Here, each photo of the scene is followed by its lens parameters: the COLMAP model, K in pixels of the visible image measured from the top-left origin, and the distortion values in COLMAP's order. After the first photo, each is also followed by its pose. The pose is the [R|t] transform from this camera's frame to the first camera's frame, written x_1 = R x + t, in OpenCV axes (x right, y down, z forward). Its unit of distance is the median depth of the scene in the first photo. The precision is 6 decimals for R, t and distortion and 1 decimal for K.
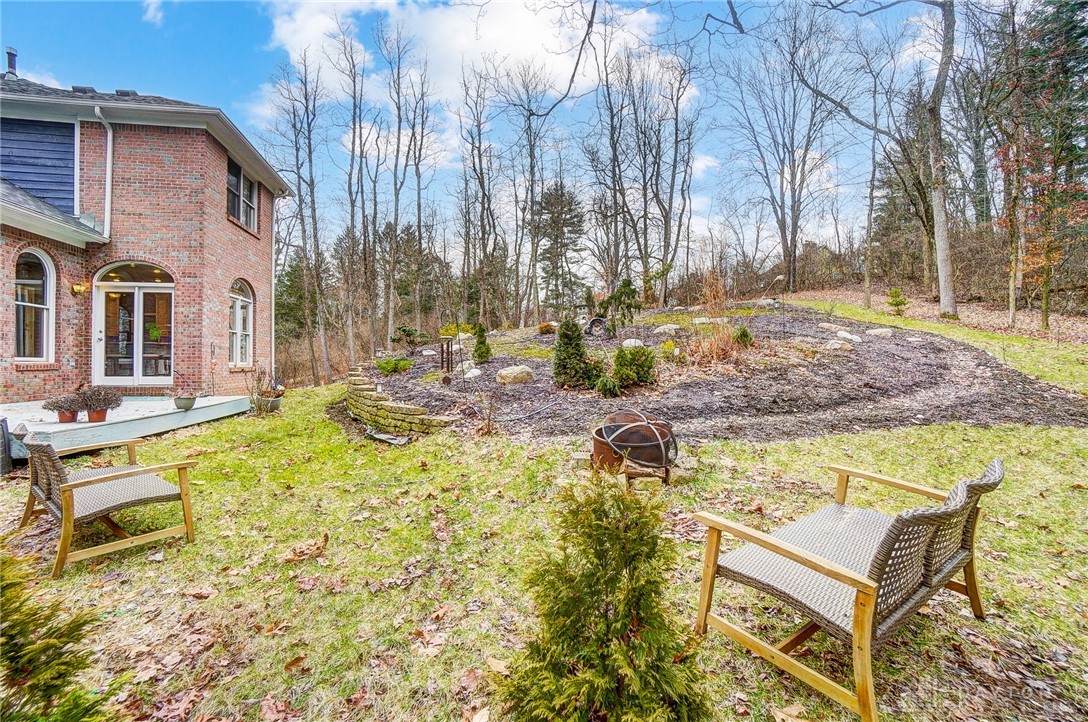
lens RADIAL K [[485.4, 0, 542.0], [0, 485.4, 361.1], [0, 0, 1]] dist [-0.015276, 0.001008]
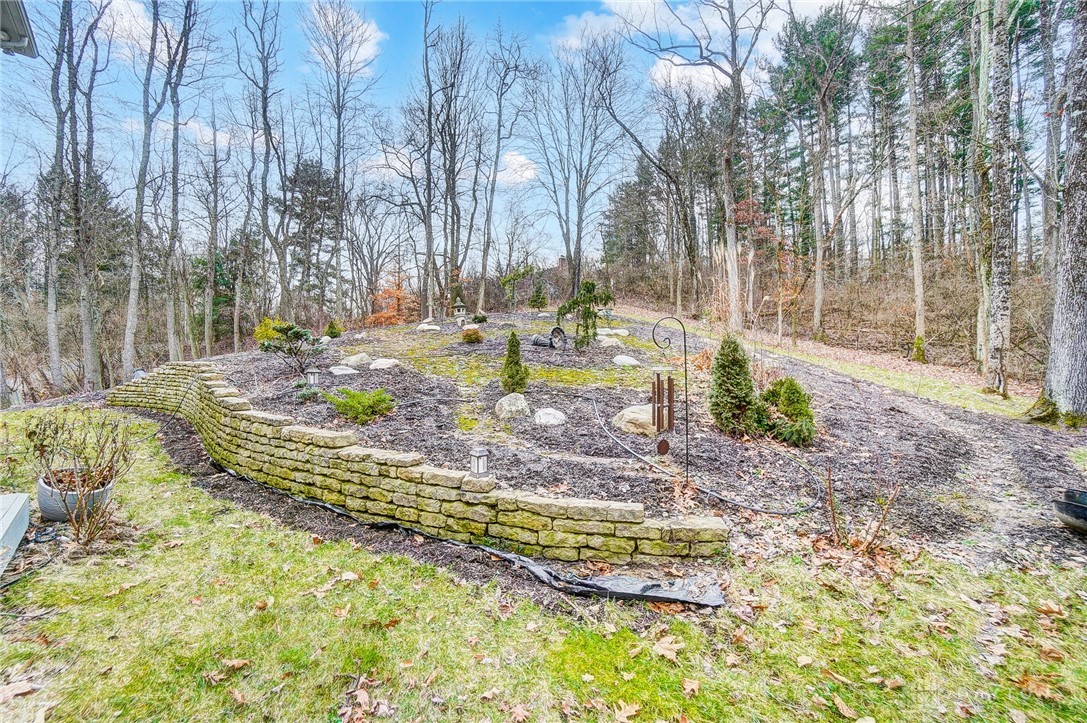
lens RADIAL K [[484.9, 0, 542.1], [0, 484.9, 357.5], [0, 0, 1]] dist [-0.015276, 0.001008]
pose [[0.862126, 0.002917, 0.506686, -0.479566], [-0.000448, 0.999987, -0.004993, -0.049429], [-0.506694, 0.004078, 0.862116, 0.467371]]
